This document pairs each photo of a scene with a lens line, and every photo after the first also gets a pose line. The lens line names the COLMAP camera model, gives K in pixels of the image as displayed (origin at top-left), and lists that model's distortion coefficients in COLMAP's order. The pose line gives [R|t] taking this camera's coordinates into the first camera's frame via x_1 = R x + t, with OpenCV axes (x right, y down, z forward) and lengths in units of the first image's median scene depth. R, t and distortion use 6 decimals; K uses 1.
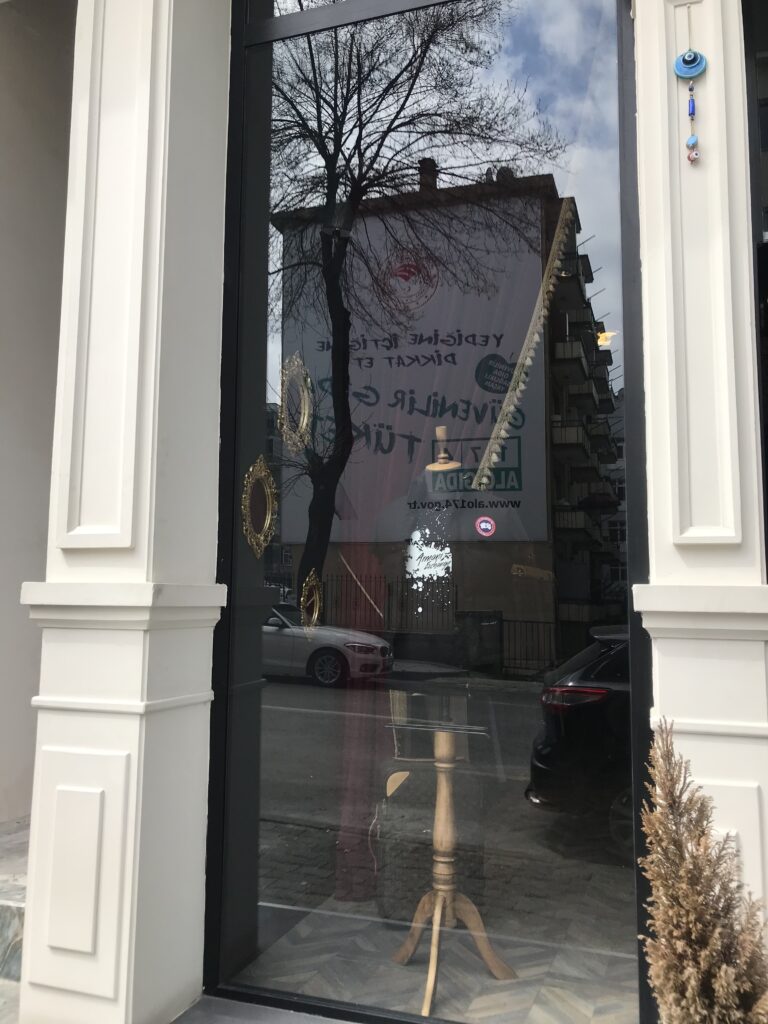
lens RADIAL K [[873.6, 0, 384.0], [0, 873.6, 512.0], [0, 0, 1]] dist [0.150883, -0.198023]
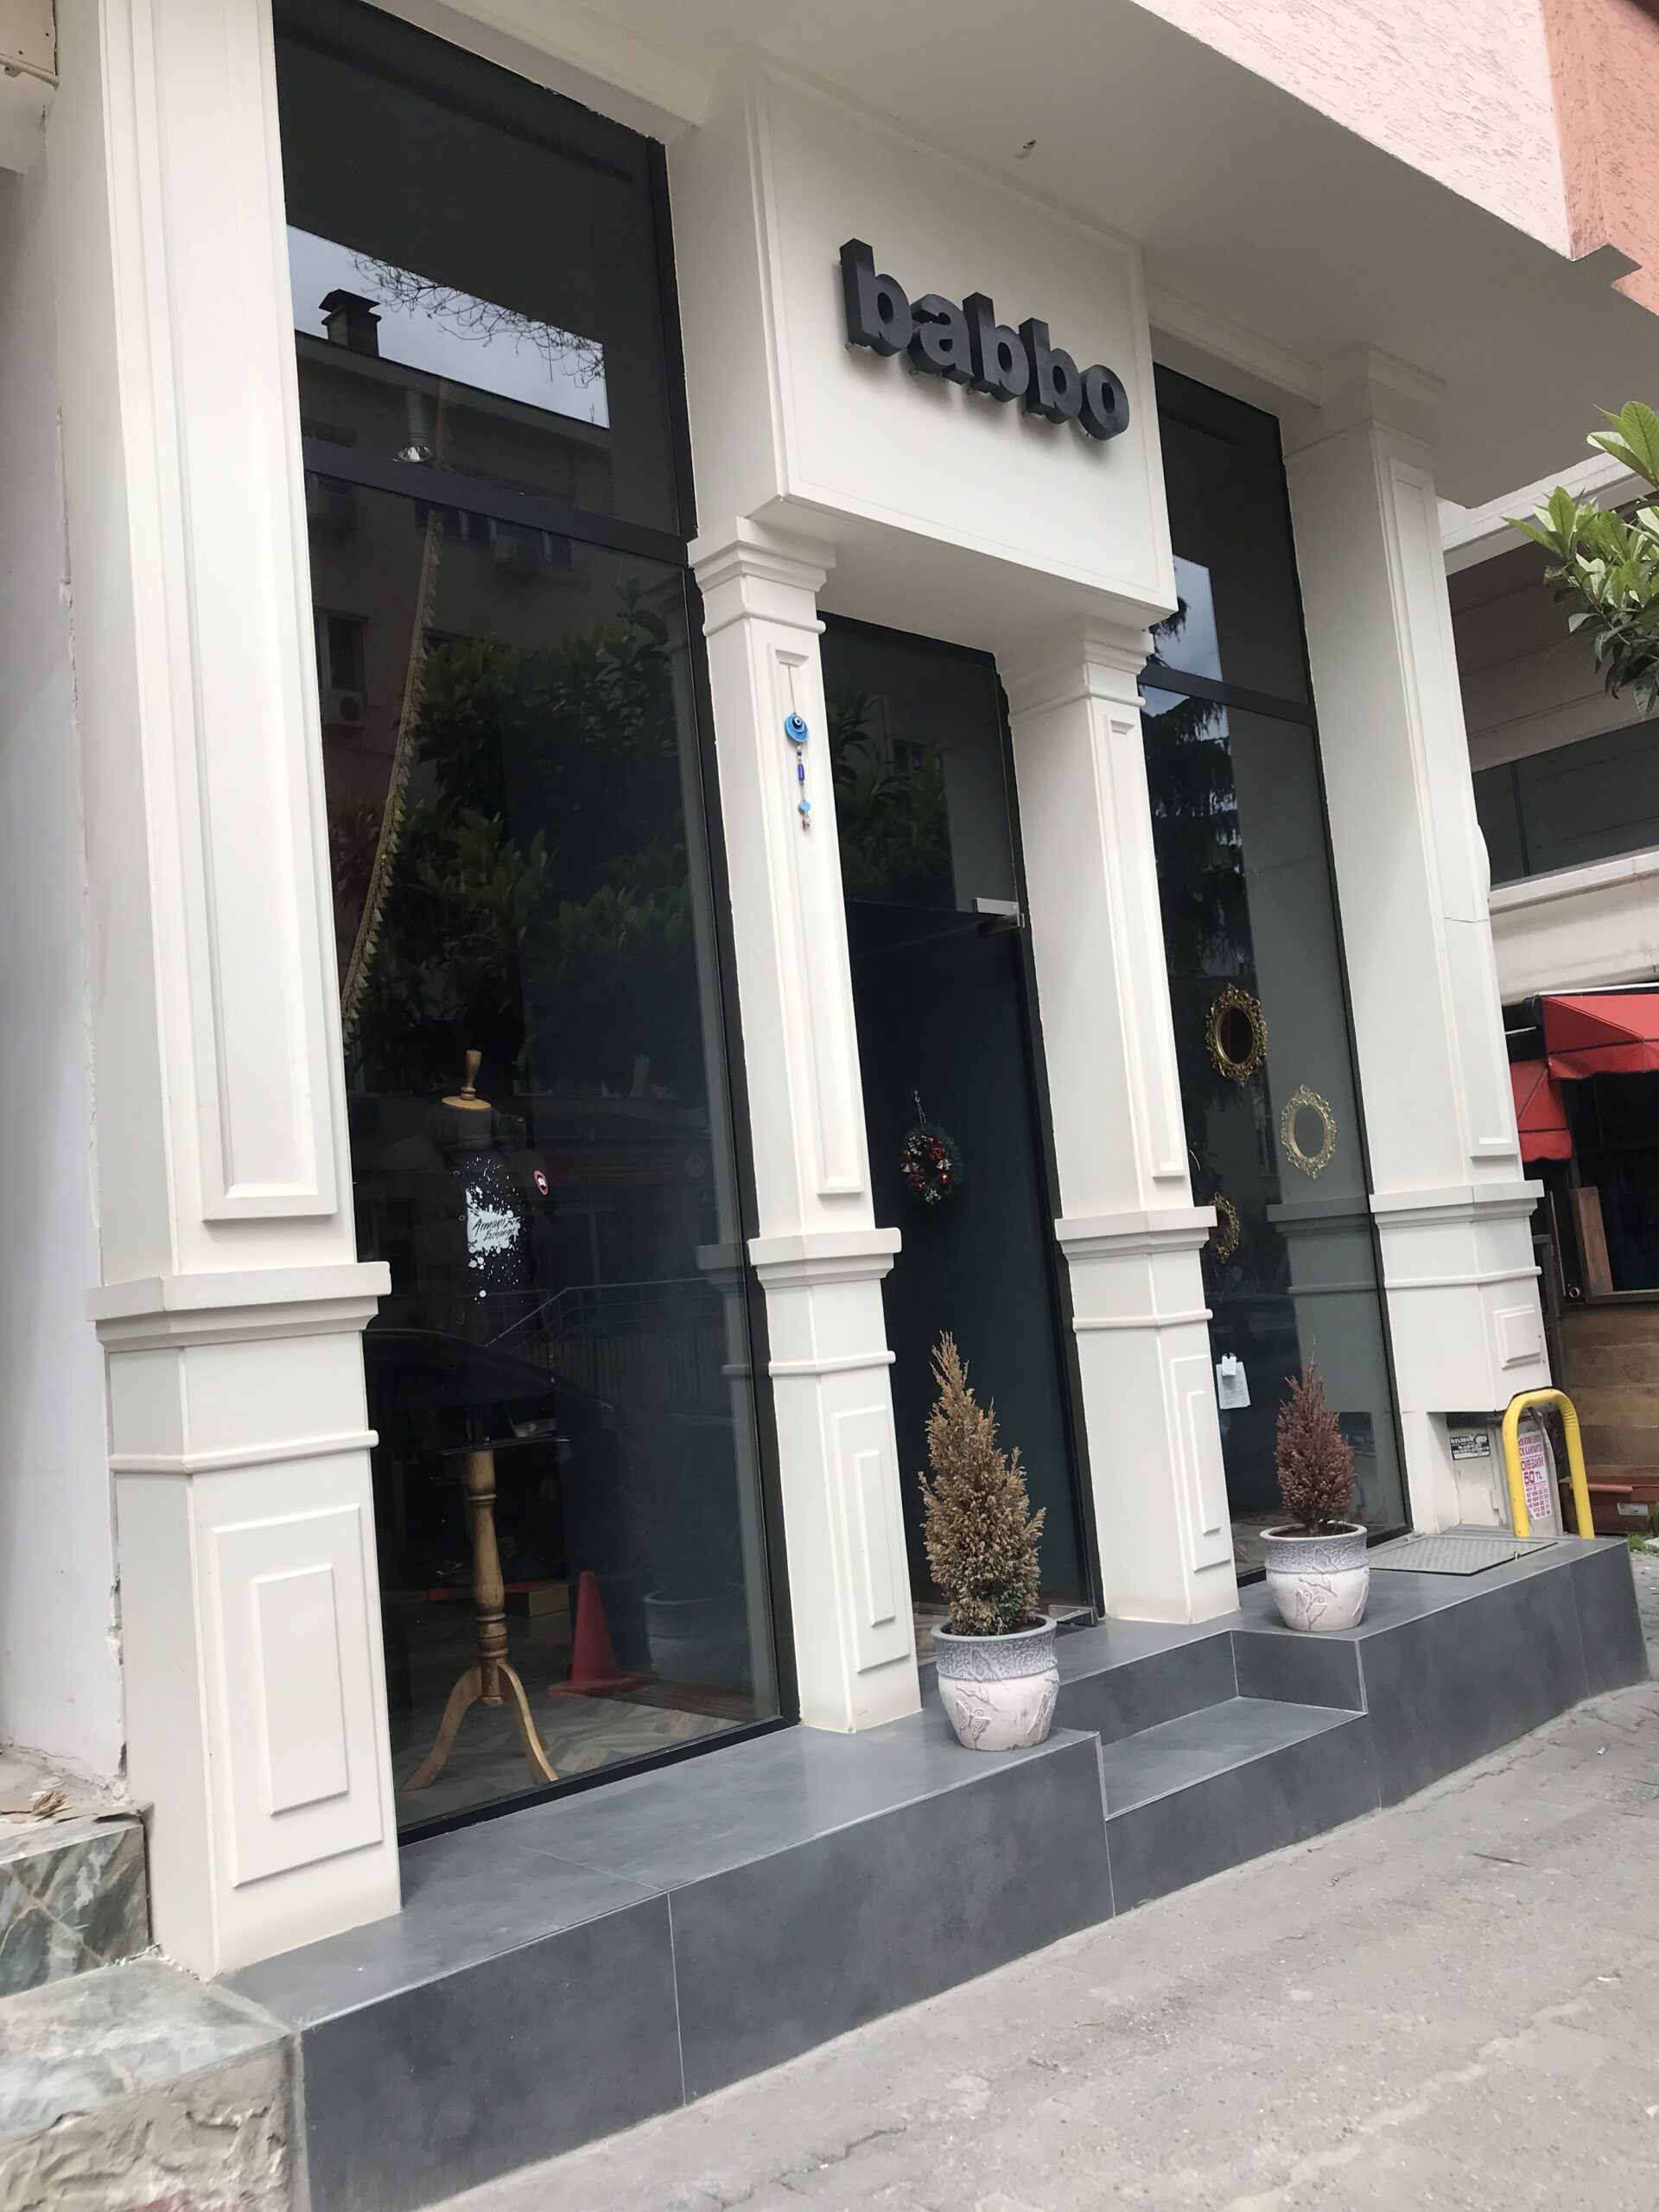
lens RADIAL K [[1887.2, 0, 829.5], [0, 1887.2, 1106.0], [0, 0, 1]] dist [0.150883, -0.198023]
pose [[0.475947, 0.031291, 0.878917, -1.269357], [-0.005862, 0.999458, -0.032408, 0.000872], [-0.879454, 0.010272, 0.475873, -0.046279]]
